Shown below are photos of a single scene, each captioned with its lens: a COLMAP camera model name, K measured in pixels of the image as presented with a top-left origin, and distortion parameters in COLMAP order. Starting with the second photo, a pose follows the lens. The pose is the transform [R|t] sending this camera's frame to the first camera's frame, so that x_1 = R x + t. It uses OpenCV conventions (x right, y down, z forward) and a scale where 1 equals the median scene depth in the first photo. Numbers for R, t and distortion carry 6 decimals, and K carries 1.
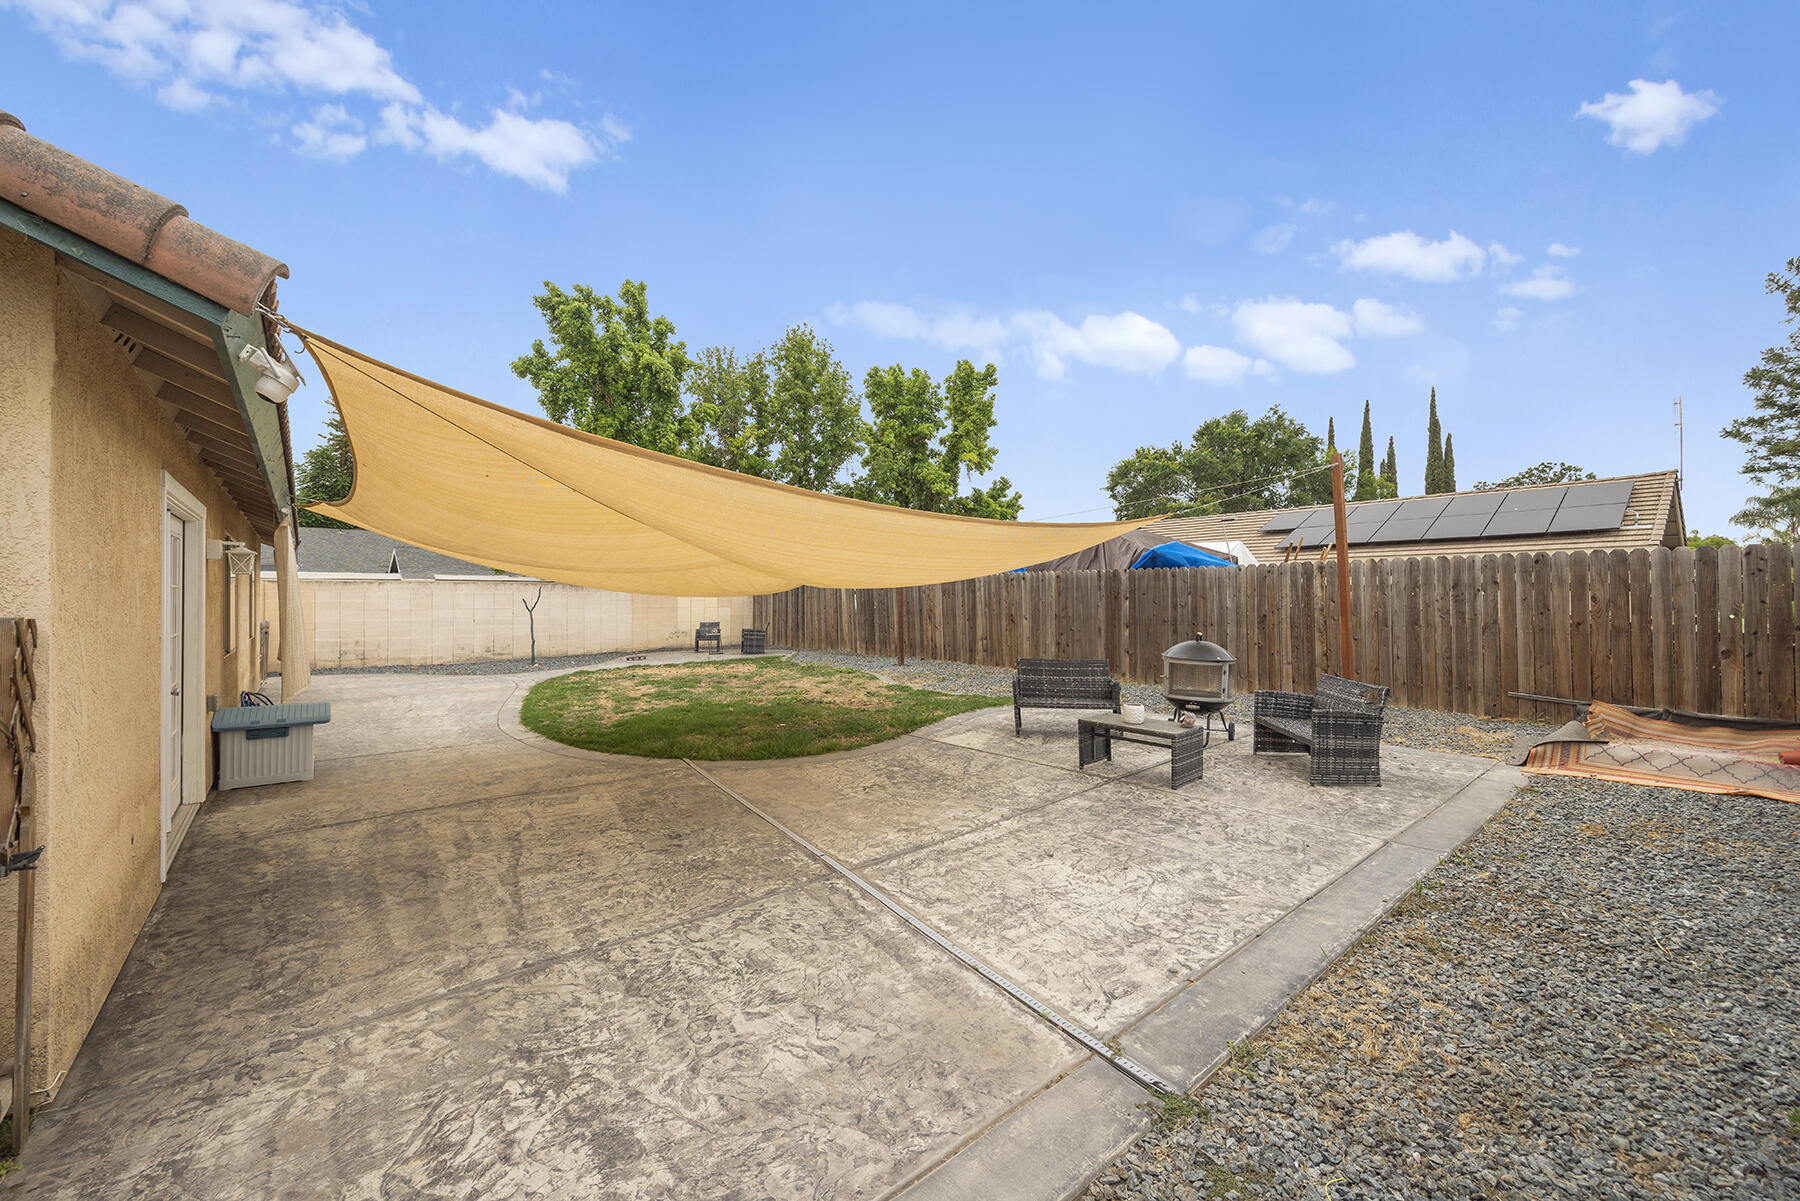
lens RADIAL K [[712.5, 0, 900.0], [0, 712.5, 600.5], [0, 0, 1]] dist [0.011551, 0.000067]
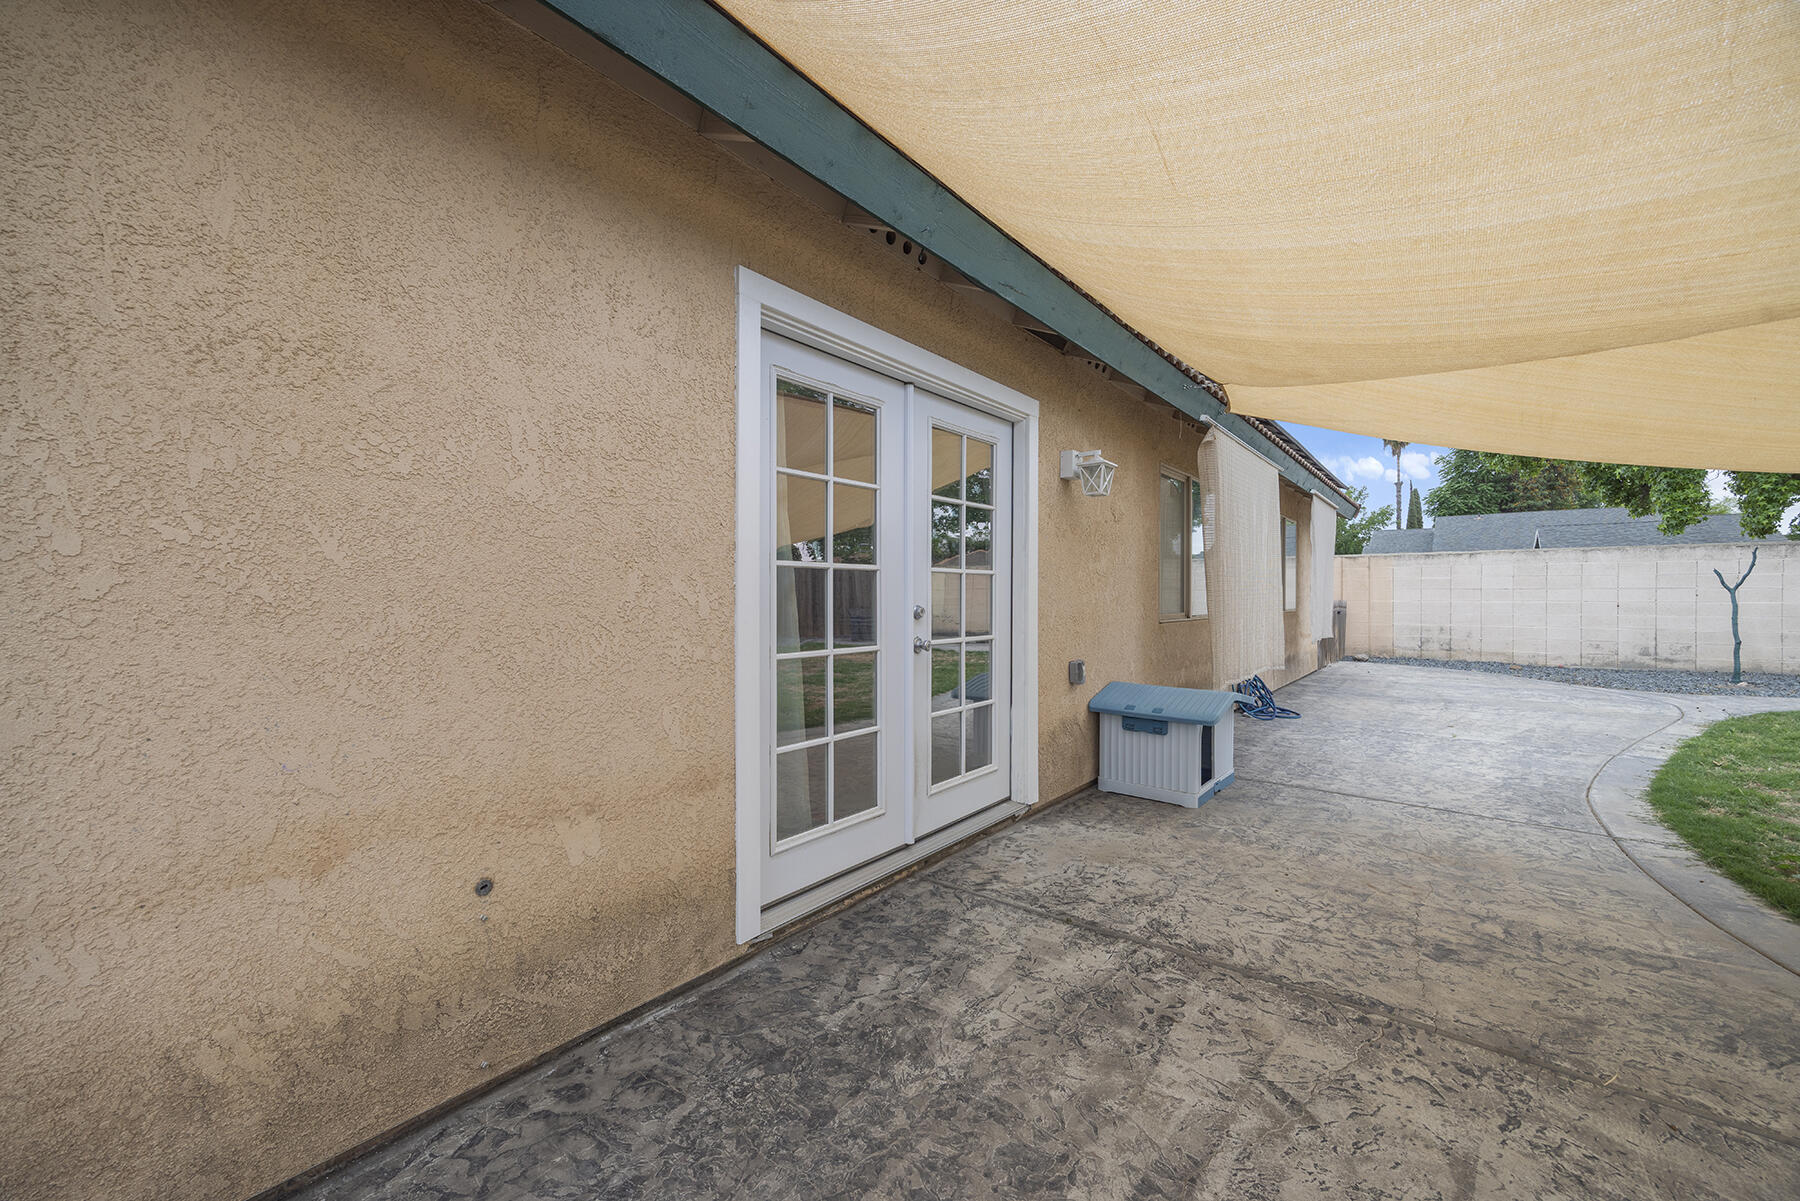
lens RADIAL K [[702.0, 0, 900.0], [0, 702.0, 600.5], [0, 0, 1]] dist [0.000028, 0.000142]
pose [[0.197373, 0.007981, -0.980296, -0.100062], [-0.003493, 0.999966, 0.007438, 0.022838], [0.980322, 0.001956, 0.197394, 0.246254]]
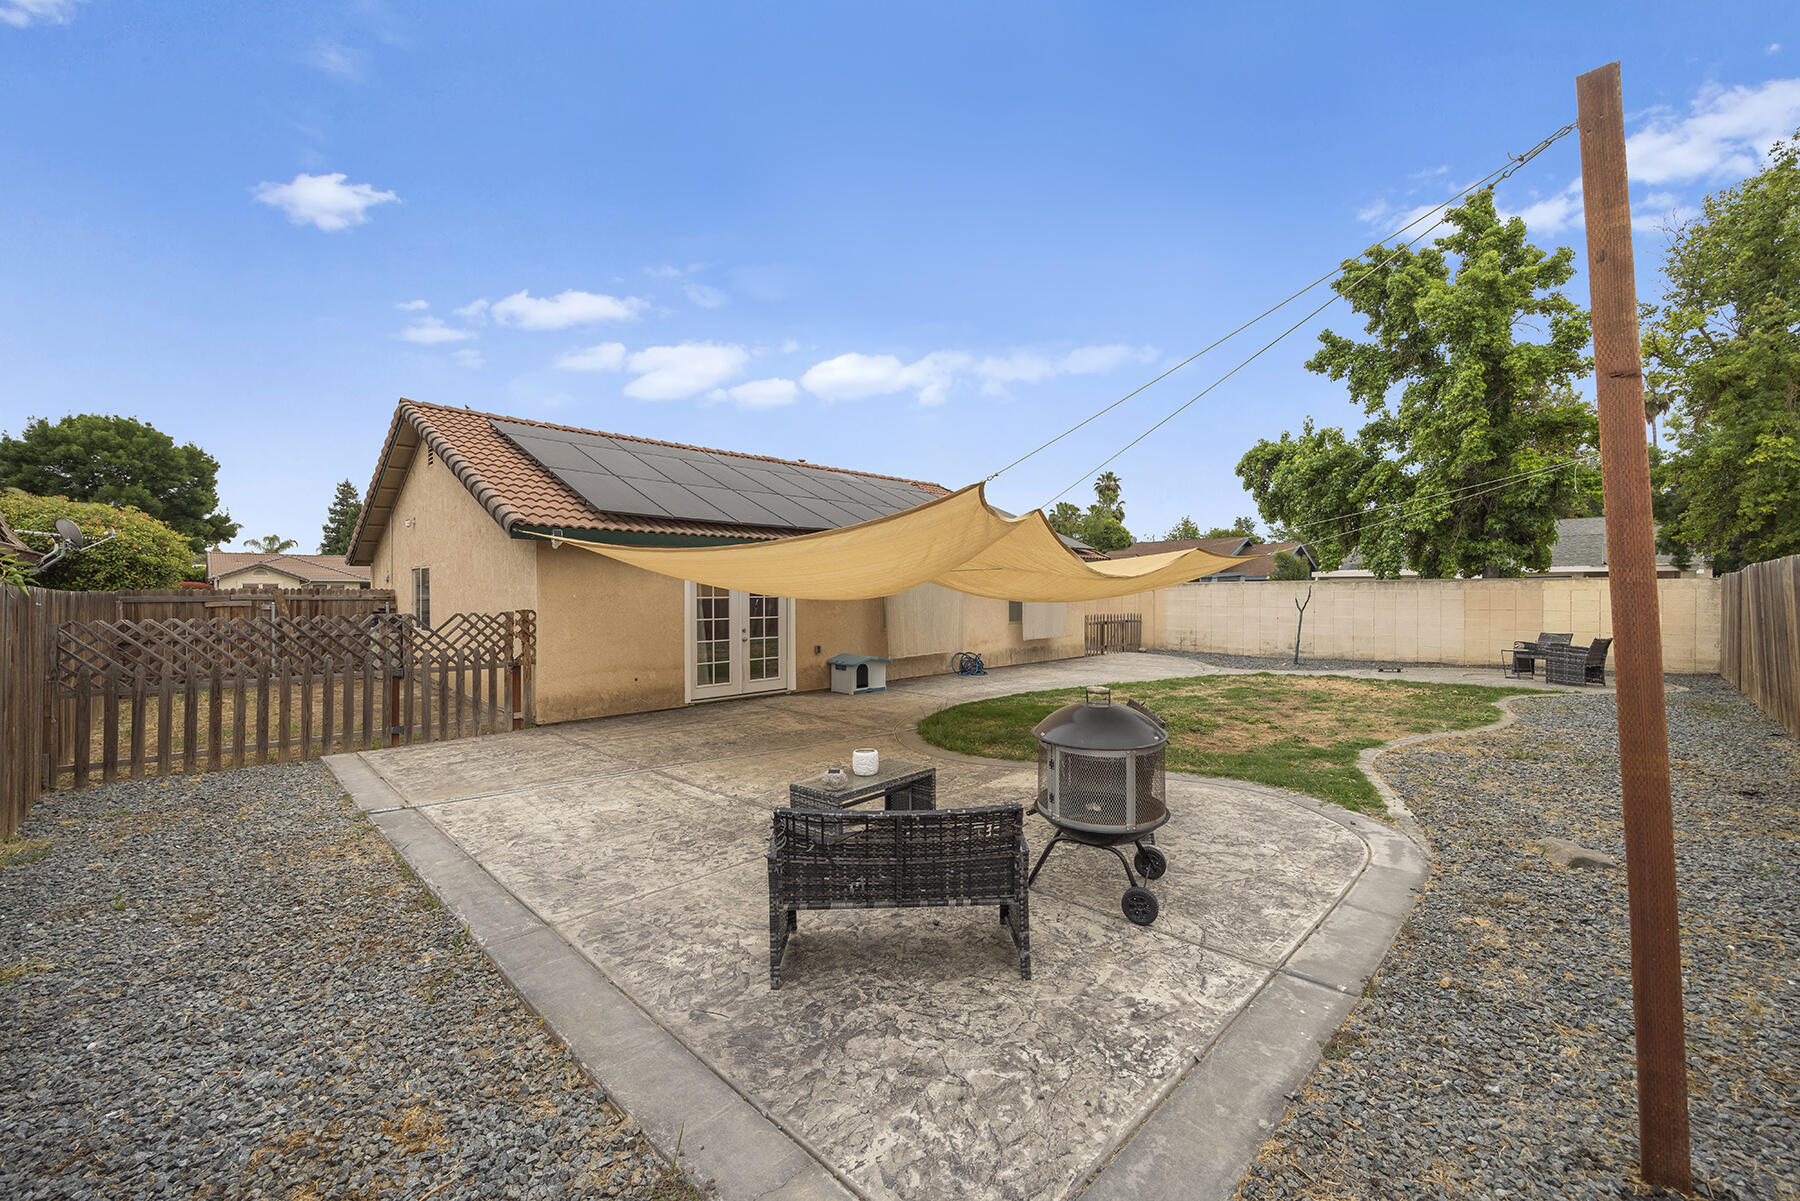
lens RADIAL K [[702.0, 0, 900.0], [0, 702.0, 600.5], [0, 0, 1]] dist [0.000028, 0.000142]
pose [[0.088348, 0.011968, -0.996018, 0.439323], [-0.000137, 0.999928, 0.012003, -0.011863], [0.996090, -0.000924, 0.088343, 0.387974]]
